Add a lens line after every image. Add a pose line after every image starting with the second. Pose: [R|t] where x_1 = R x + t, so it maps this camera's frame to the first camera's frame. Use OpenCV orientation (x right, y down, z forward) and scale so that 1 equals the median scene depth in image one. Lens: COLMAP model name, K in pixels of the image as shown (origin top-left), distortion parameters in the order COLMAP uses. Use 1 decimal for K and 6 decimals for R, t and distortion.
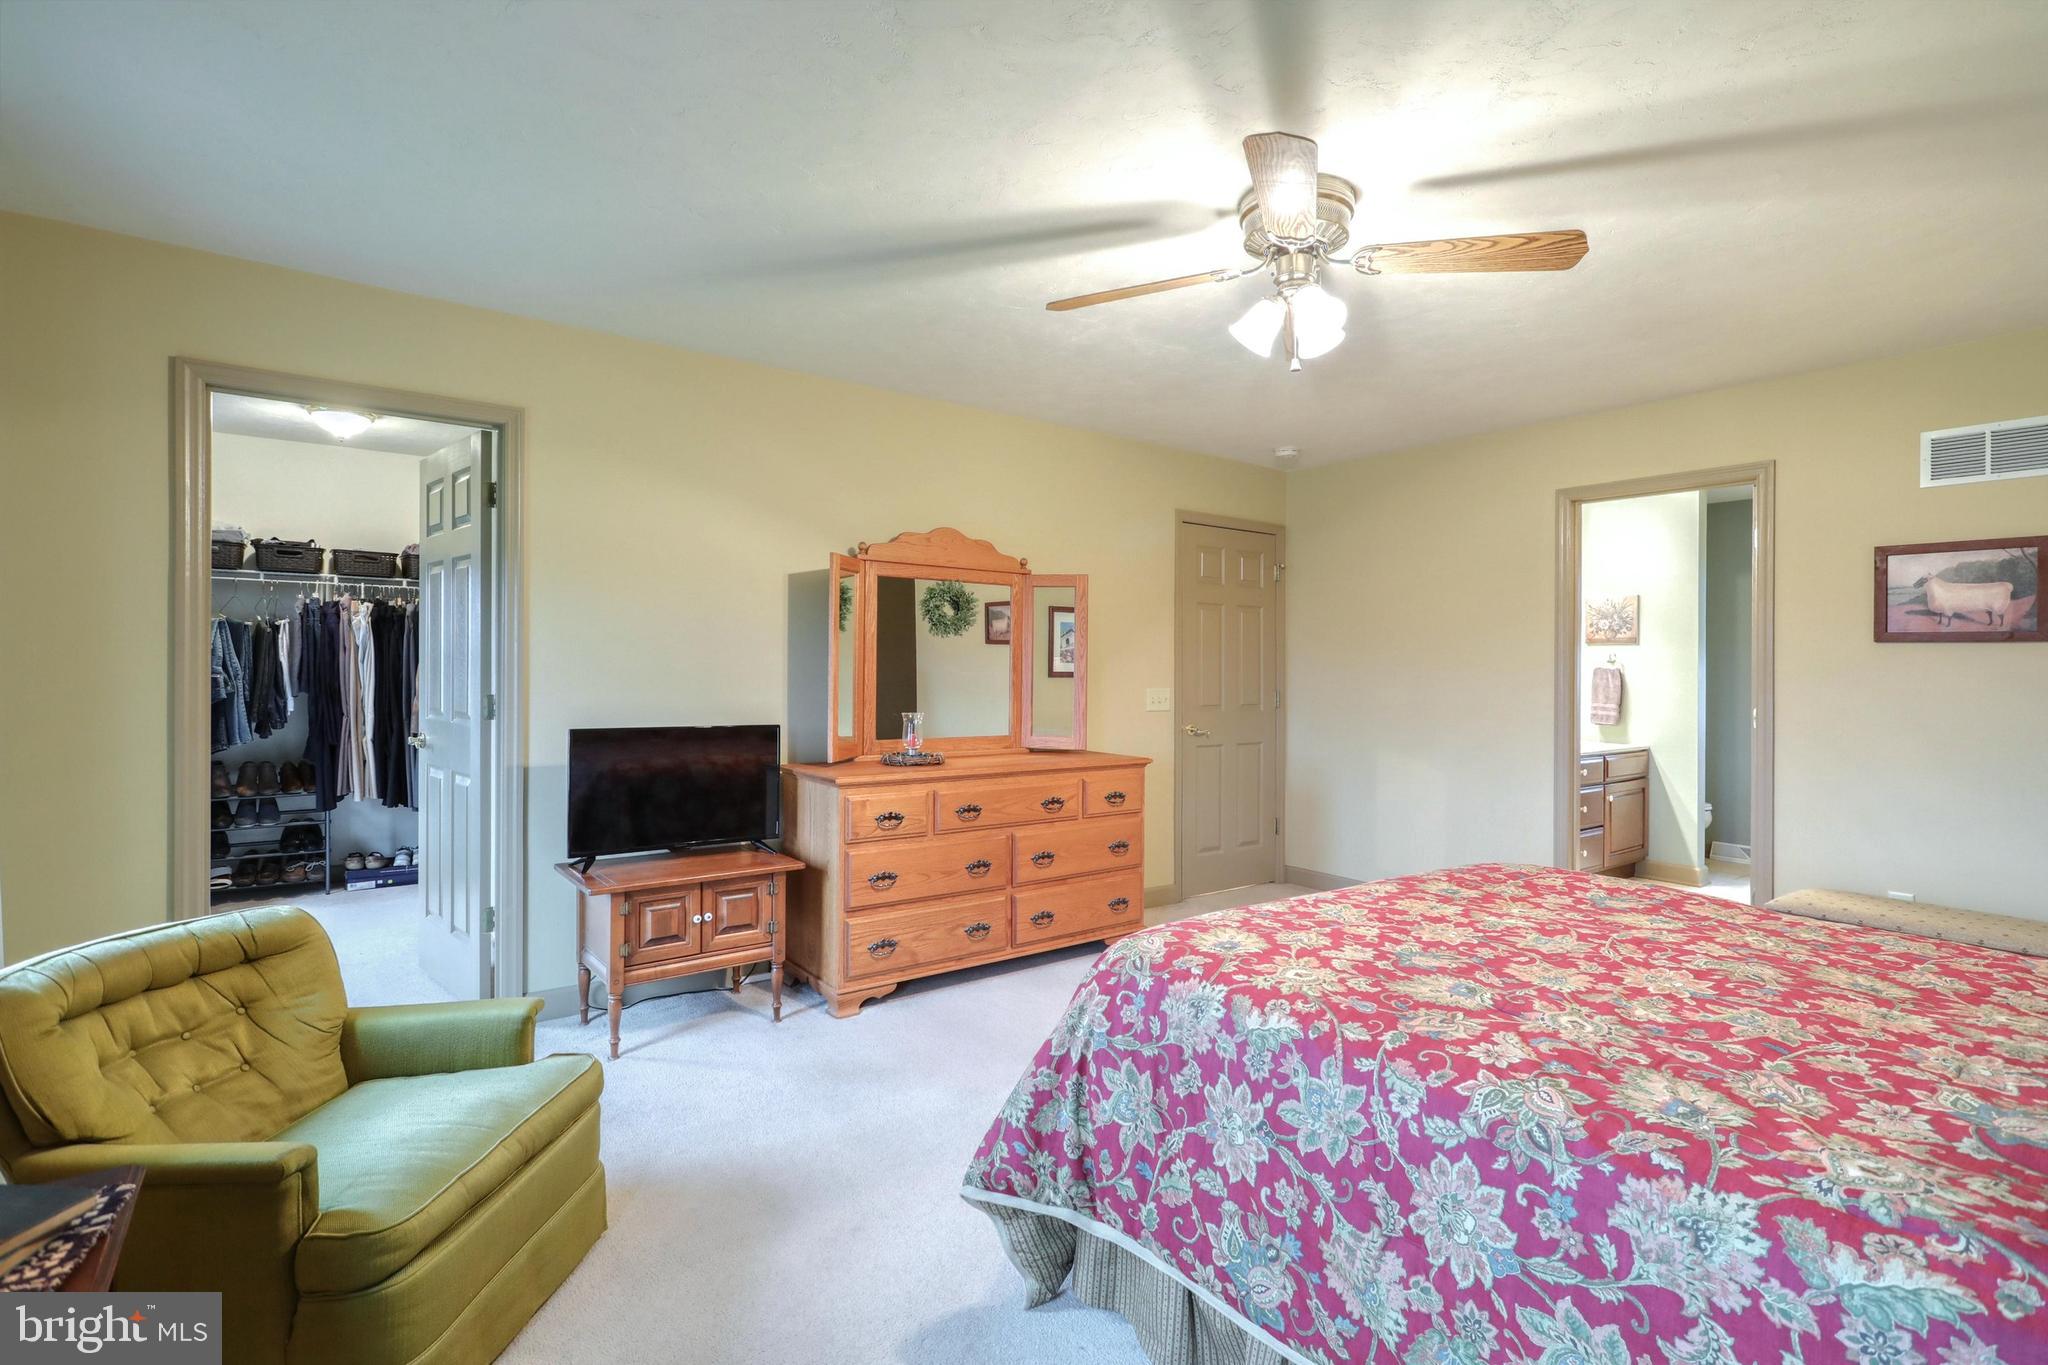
lens RADIAL K [[974.2, 0, 1056.2], [0, 974.2, 681.2], [0, 0, 1]] dist [-0.003271, 0.003257]
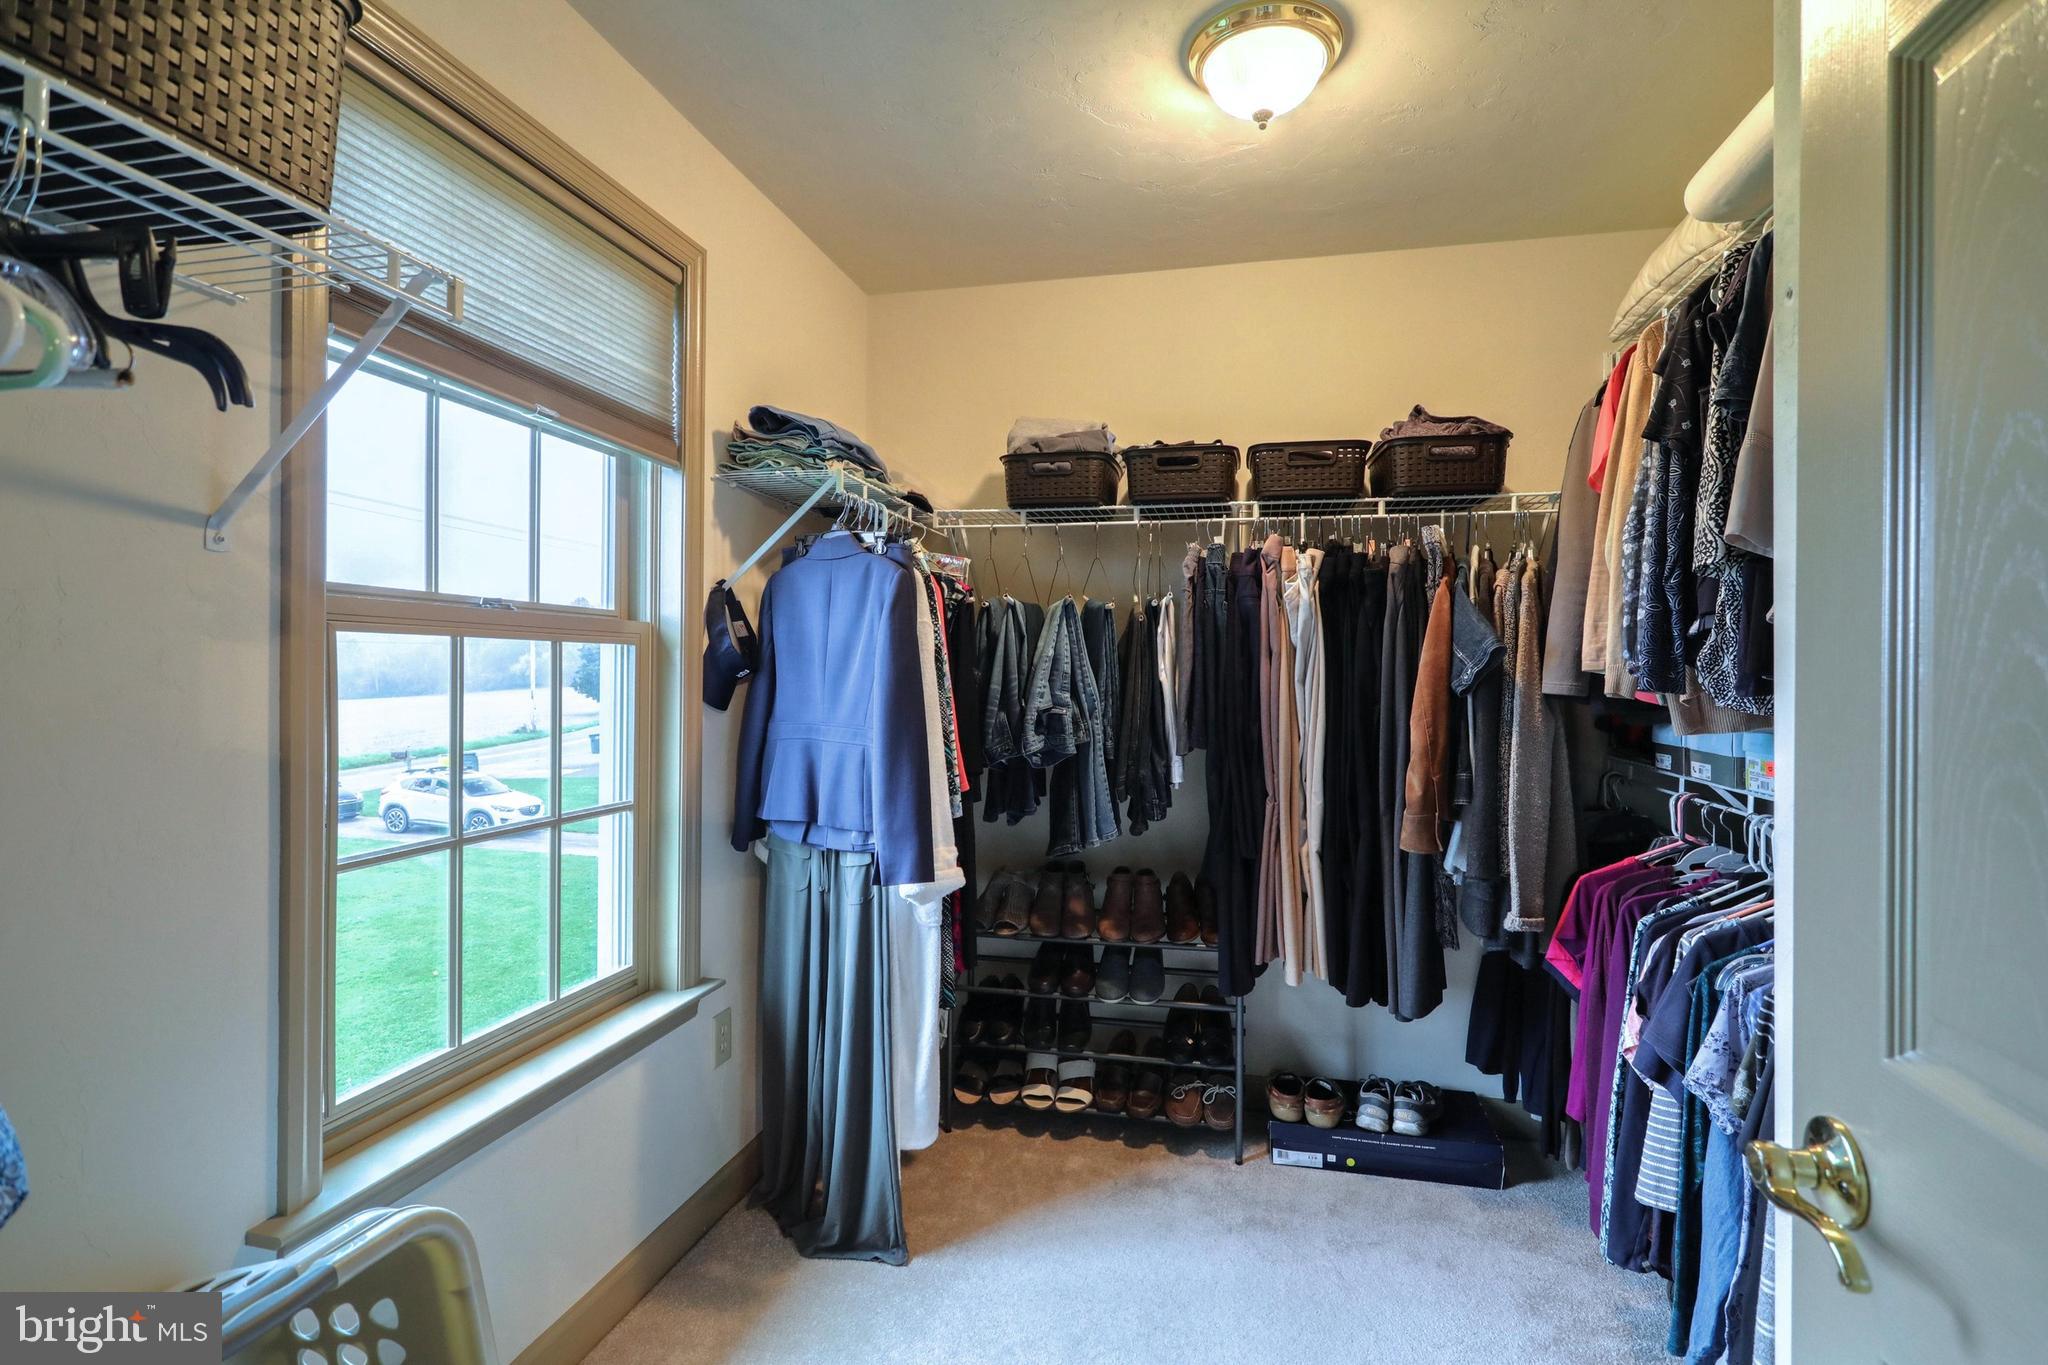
lens RADIAL K [[974.2, 0, 1028.3], [0, 974.2, 681.4], [0, 0, 1]] dist [-0.003271, 0.003257]
pose [[0.634604, 0.000606, -0.772838, -0.447208], [-0.006946, 0.999964, -0.004919, -0.017043], [0.772807, 0.008490, 0.634585, 0.618978]]
